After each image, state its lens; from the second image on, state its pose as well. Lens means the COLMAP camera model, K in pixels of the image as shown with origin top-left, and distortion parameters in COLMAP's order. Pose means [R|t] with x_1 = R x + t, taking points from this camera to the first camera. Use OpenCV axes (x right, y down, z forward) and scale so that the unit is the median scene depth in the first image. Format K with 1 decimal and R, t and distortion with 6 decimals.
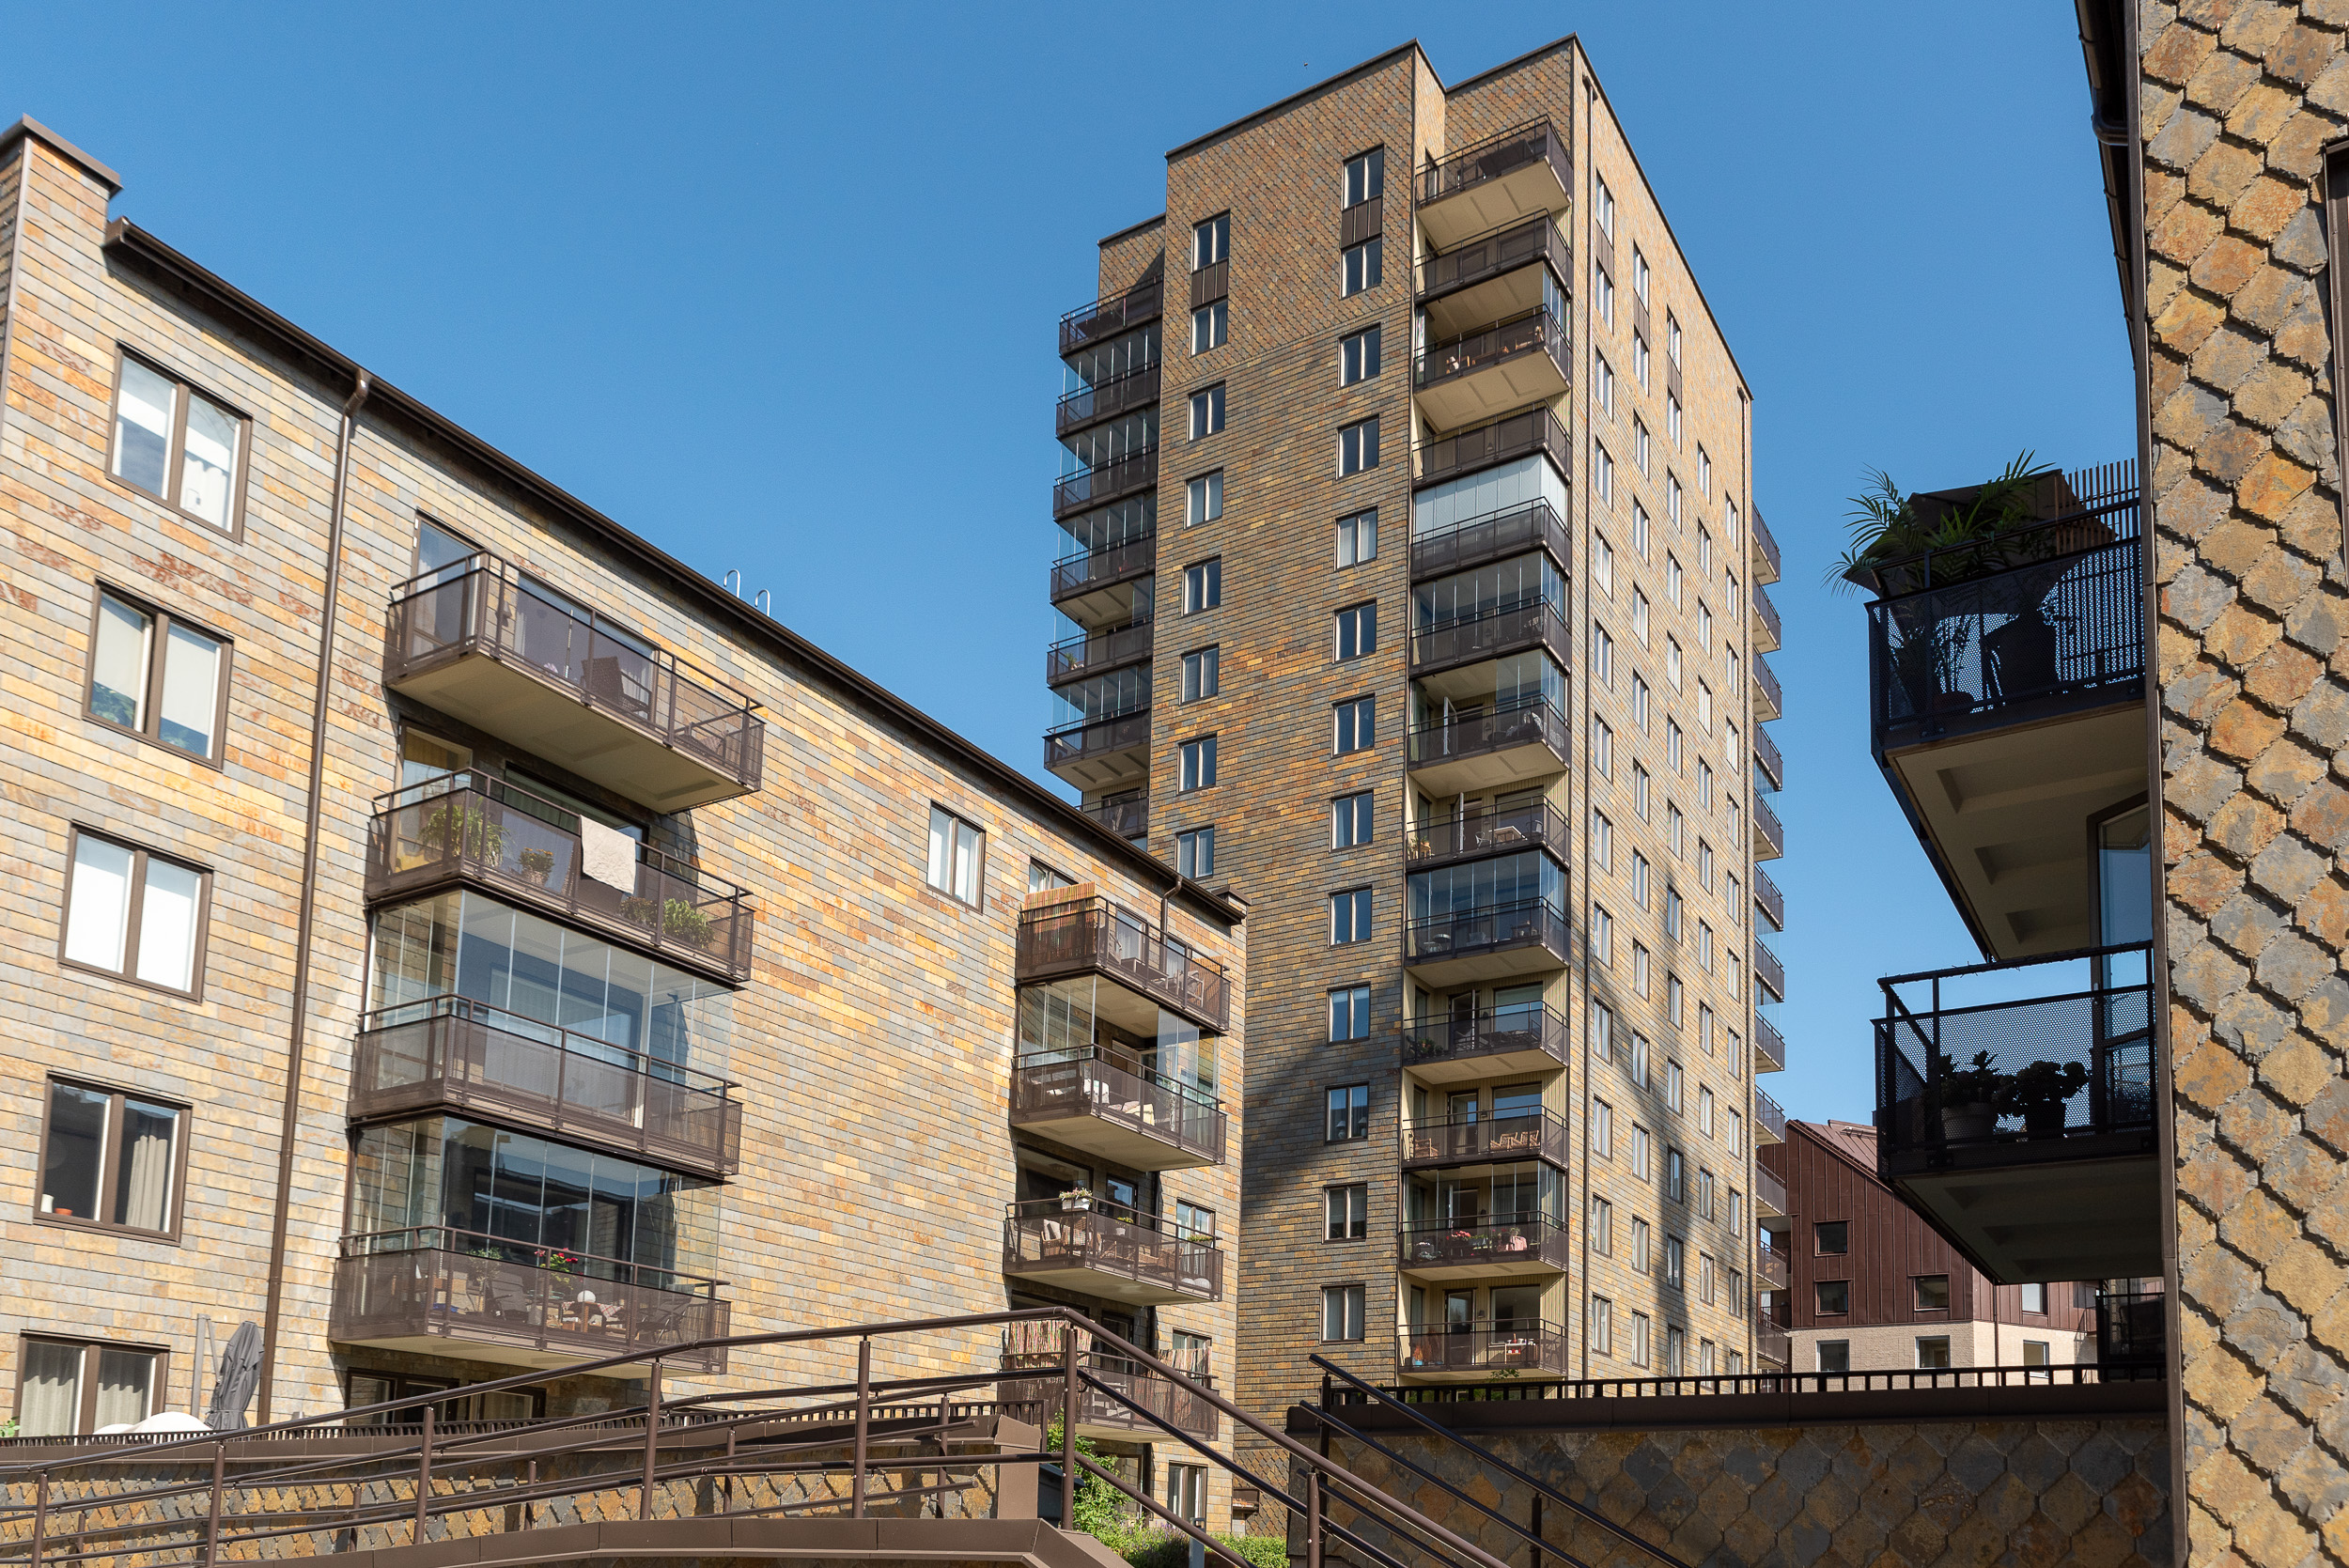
lens RADIAL K [[2076.1, 0, 1175.5], [0, 2076.1, 857.5], [0, 0, 1]] dist [0.013172, -0.003753]
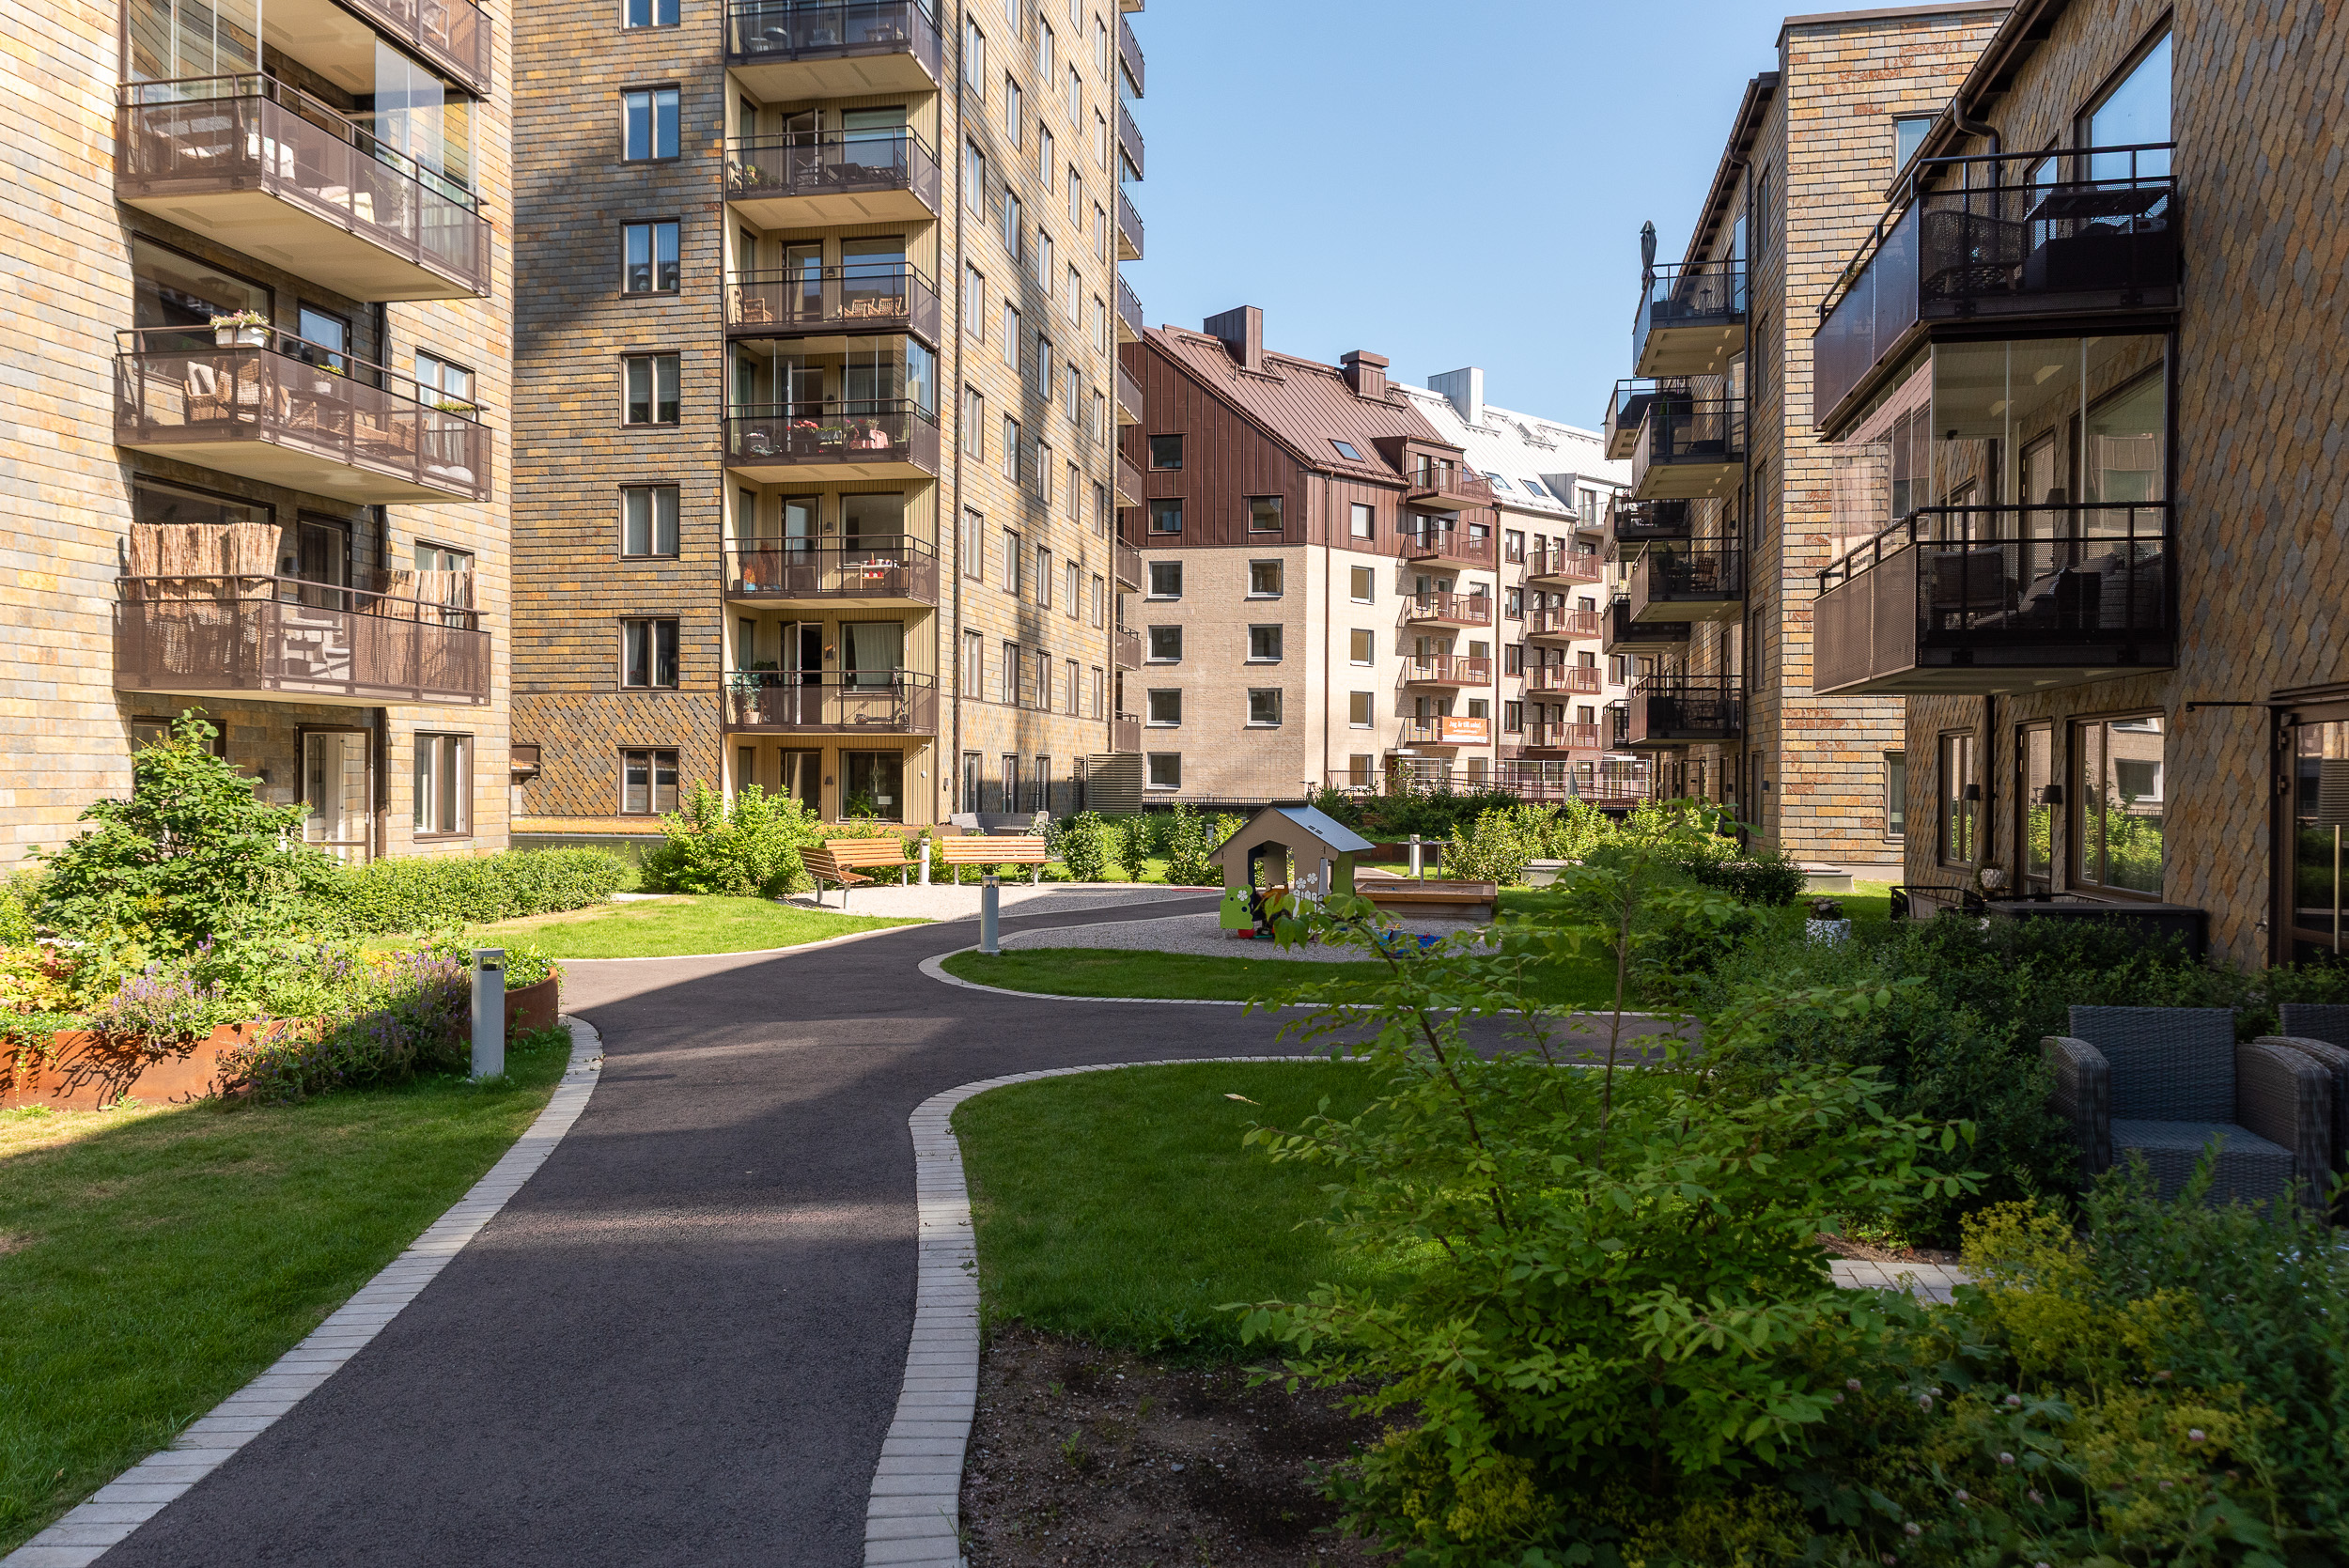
lens RADIAL K [[2076.1, 0, 1175.5], [0, 2076.1, 857.5], [0, 0, 1]] dist [0.013172, -0.003753]
pose [[0.939678, -0.025340, 0.341119, -0.001974], [-0.102210, 0.930890, 0.350709, 0.055349], [-0.326431, -0.364419, 0.872147, 0.266276]]
